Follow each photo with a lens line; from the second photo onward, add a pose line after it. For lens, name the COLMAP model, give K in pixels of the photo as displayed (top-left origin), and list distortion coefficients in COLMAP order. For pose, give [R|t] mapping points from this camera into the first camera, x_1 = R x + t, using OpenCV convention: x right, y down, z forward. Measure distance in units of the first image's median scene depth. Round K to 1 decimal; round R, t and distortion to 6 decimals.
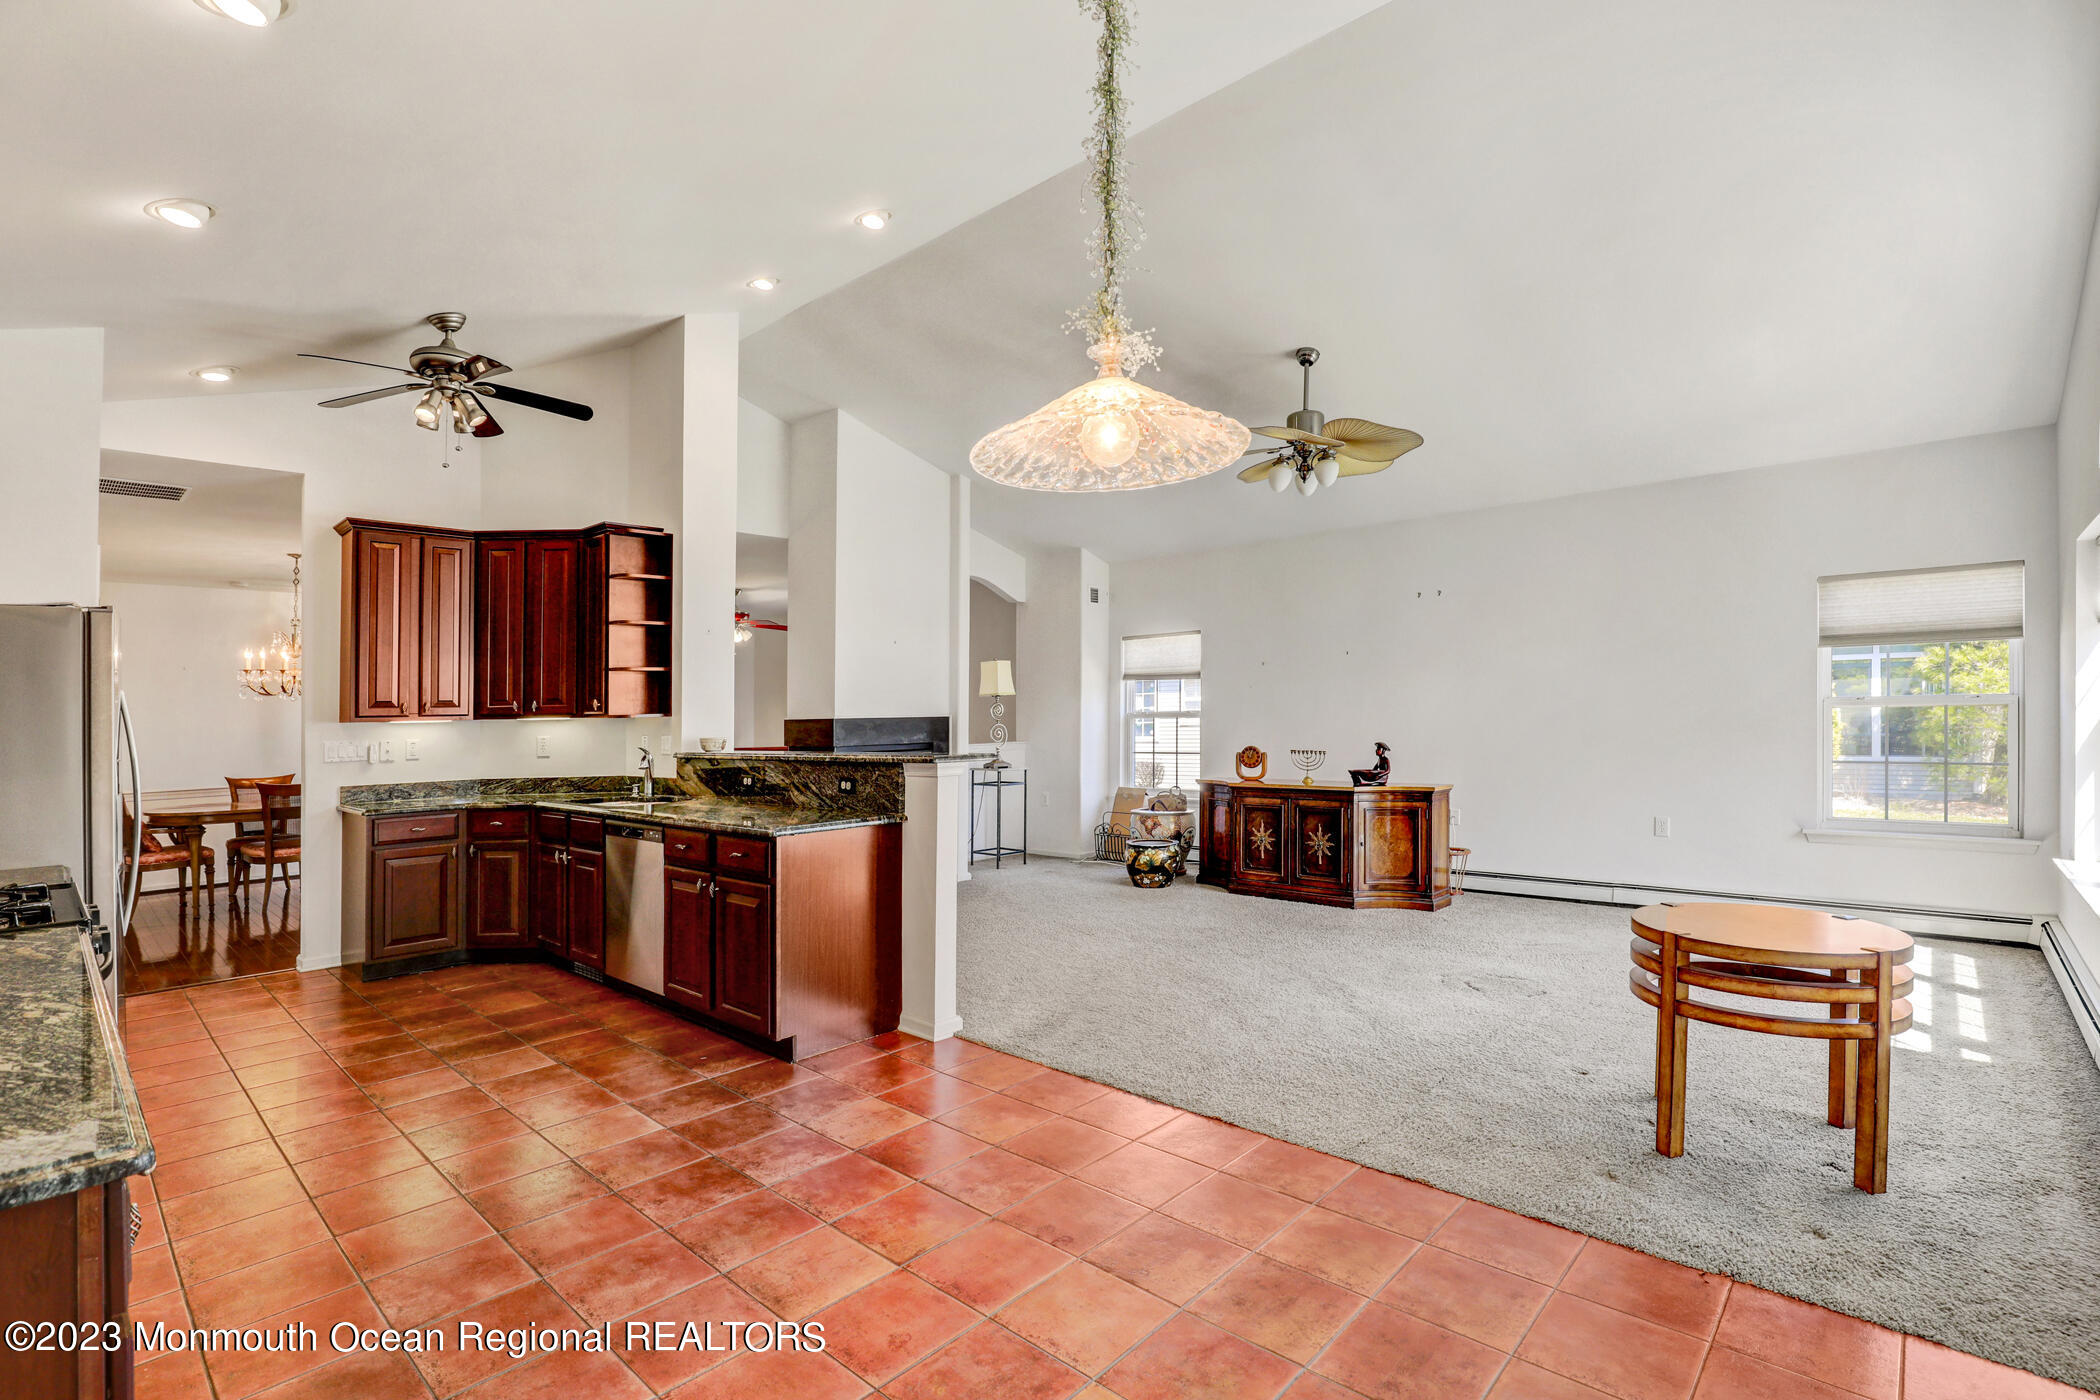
lens RADIAL K [[971.8, 0, 1054.8], [0, 971.8, 728.8], [0, 0, 1]] dist [-0.028595, 0.001312]
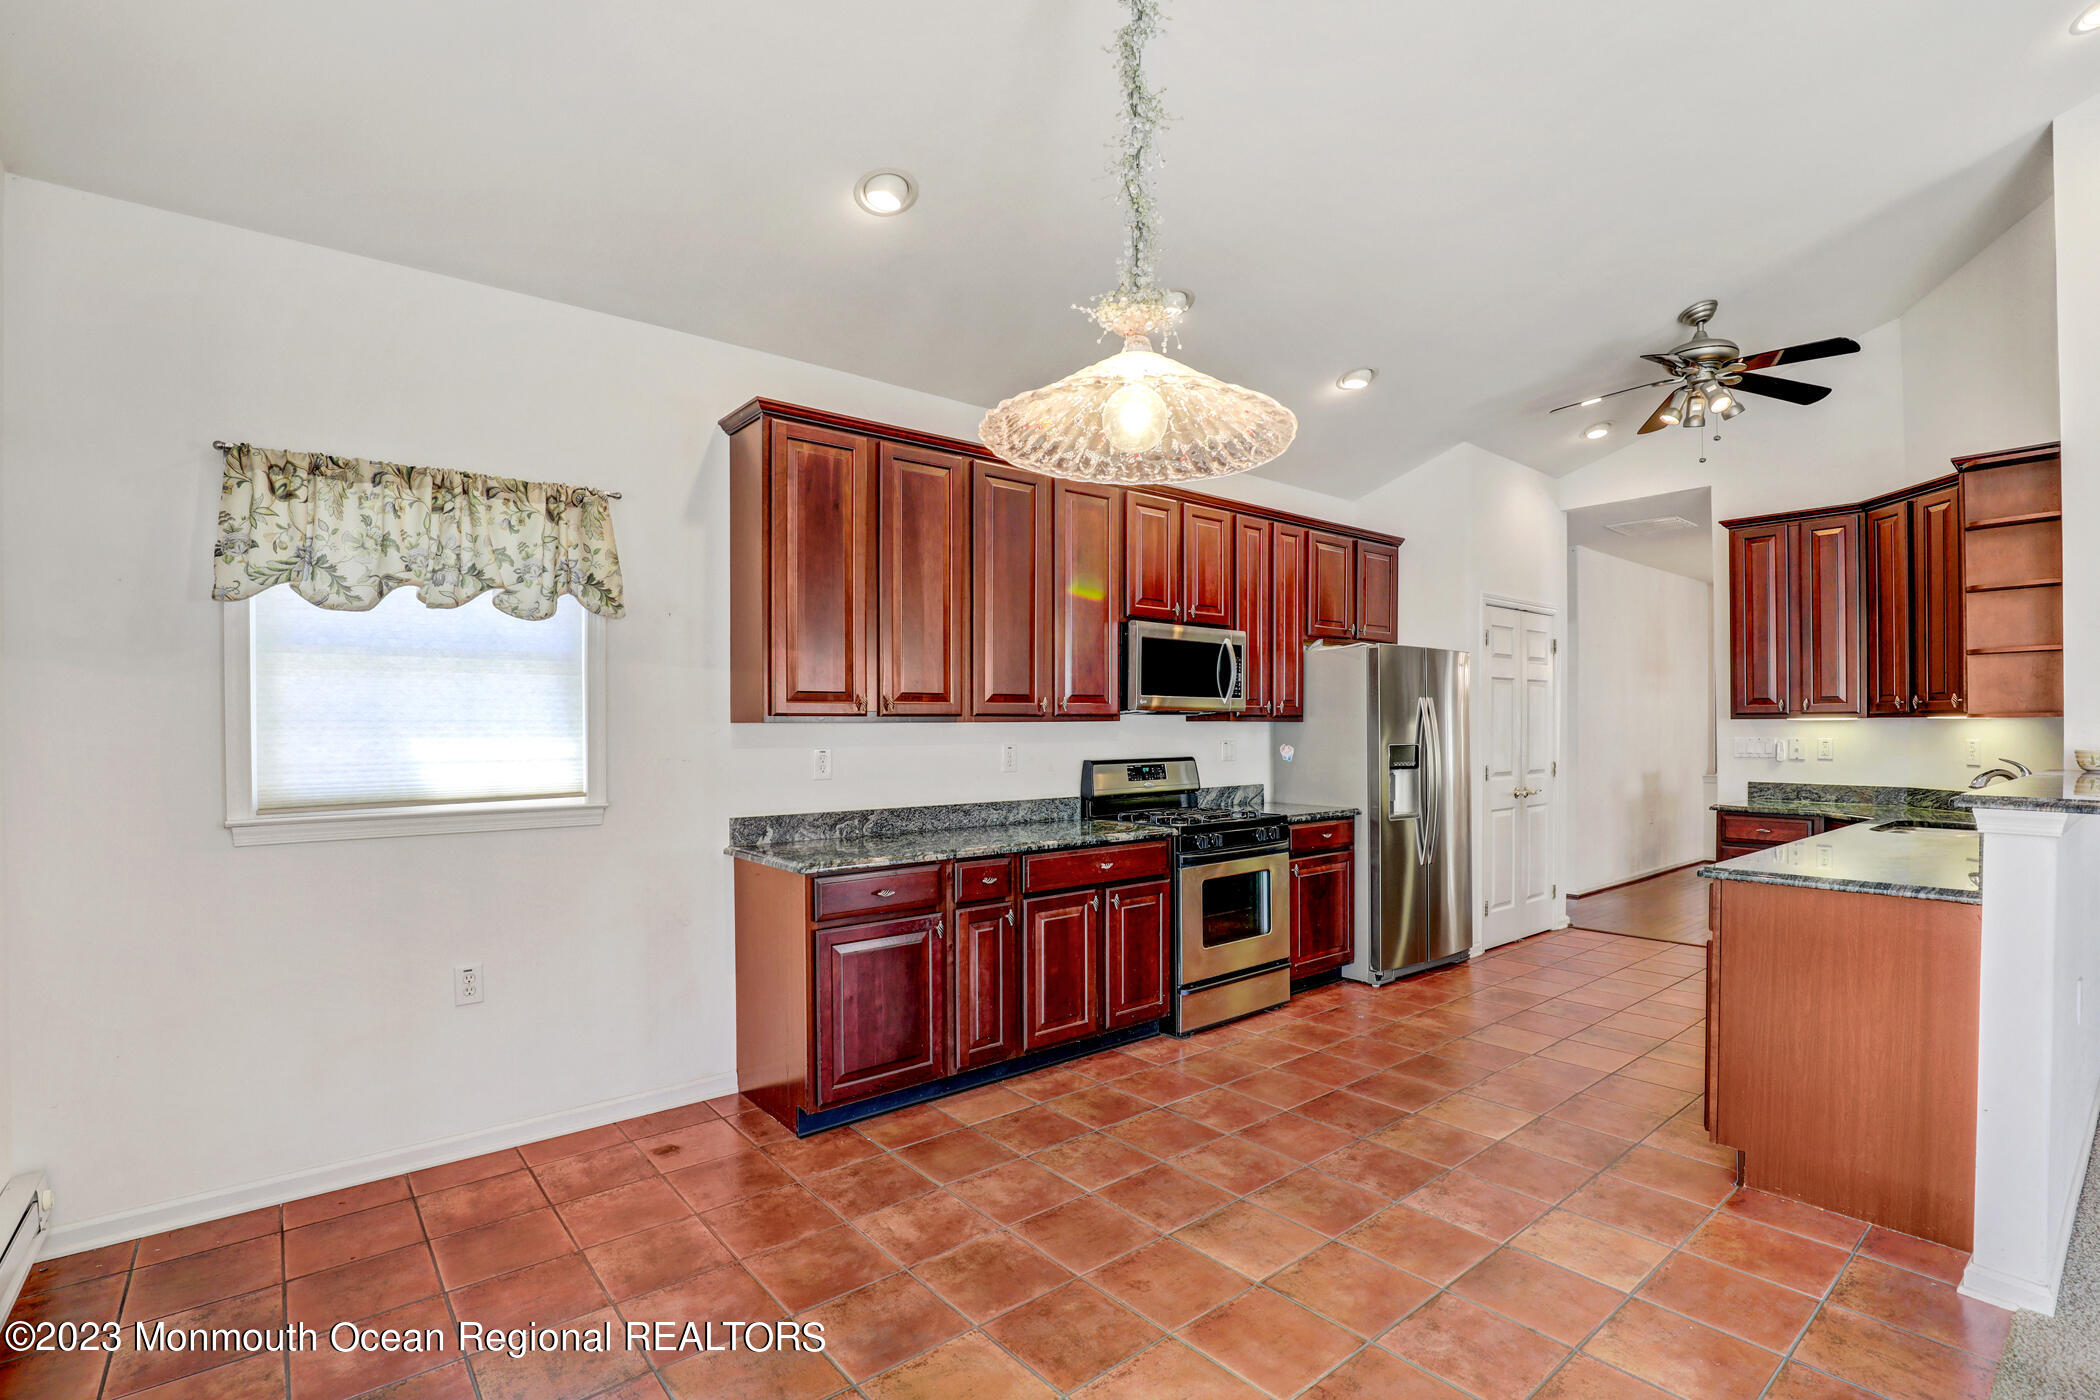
lens RADIAL K [[971.8, 0, 1054.8], [0, 971.8, 728.8], [0, 0, 1]] dist [-0.028595, 0.001312]
pose [[-0.131791, 0.021841, -0.991037, 0.301401], [-0.008896, 0.999691, 0.023215, -0.011048], [0.991238, 0.011876, -0.131556, 0.331954]]
